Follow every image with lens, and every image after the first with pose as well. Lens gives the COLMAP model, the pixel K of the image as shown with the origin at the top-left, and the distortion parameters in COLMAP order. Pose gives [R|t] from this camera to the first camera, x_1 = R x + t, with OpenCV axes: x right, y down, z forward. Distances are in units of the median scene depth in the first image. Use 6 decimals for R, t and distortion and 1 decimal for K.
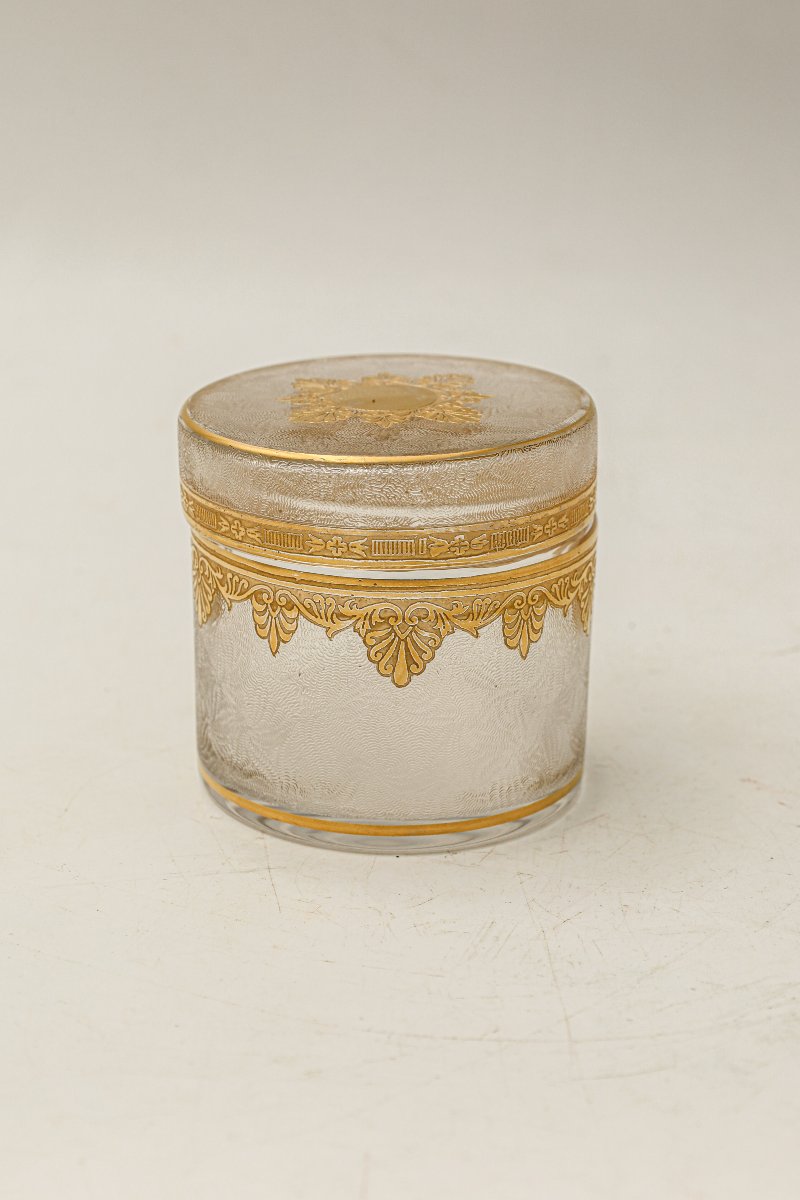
lens RADIAL K [[2616.5, 0, 400.0], [0, 2616.5, 600.0], [0, 0, 1]] dist [-0.028072, -0.204571]
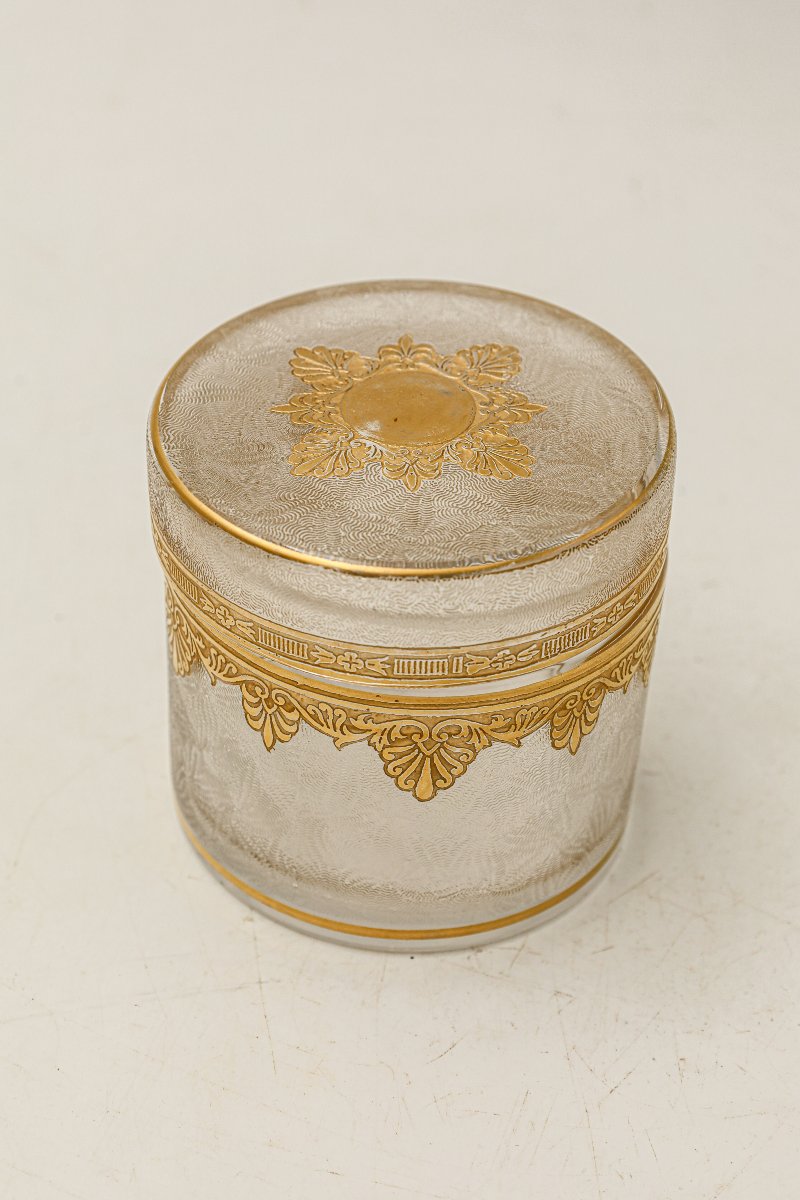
lens RADIAL K [[2616.5, 0, 400.0], [0, 2616.5, 600.0], [0, 0, 1]] dist [-0.028072, -0.204571]
pose [[0.999531, 0.017597, 0.025081, -0.028797], [-0.024738, 0.946474, 0.321831, -0.290542], [-0.018075, -0.322301, 0.946465, 0.245784]]
